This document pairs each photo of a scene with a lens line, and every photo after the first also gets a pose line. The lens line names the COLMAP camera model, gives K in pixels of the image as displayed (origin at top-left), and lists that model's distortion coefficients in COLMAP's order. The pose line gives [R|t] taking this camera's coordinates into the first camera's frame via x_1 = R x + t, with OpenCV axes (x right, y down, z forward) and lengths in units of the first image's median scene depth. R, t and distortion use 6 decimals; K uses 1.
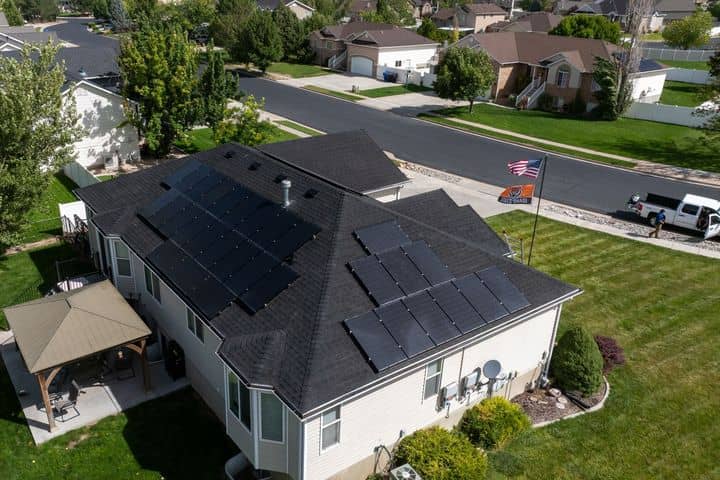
lens RADIAL K [[587.6, 0, 299.4], [0, 587.6, 237.9], [0, 0, 1]] dist [-0.006552, 0.039210]
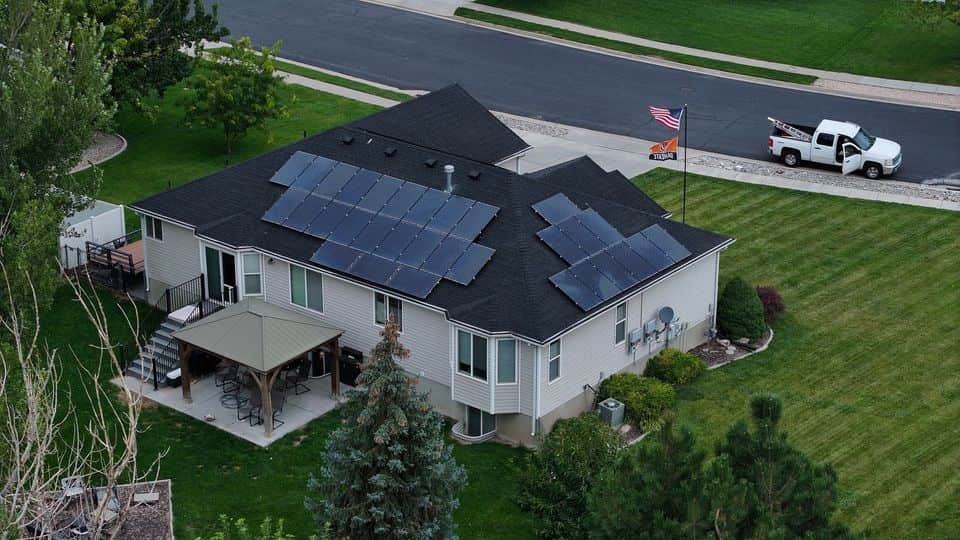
lens RADIAL K [[1843.0, 0, 480.0], [0, 1843.0, 270.0], [0, 0, 1]] dist [0.006752, -0.054799]
pose [[0.955771, -0.121827, 0.267692, -0.816382], [0.125474, 0.992091, 0.003505, 0.072320], [-0.266002, 0.030238, 0.963498, -1.984514]]
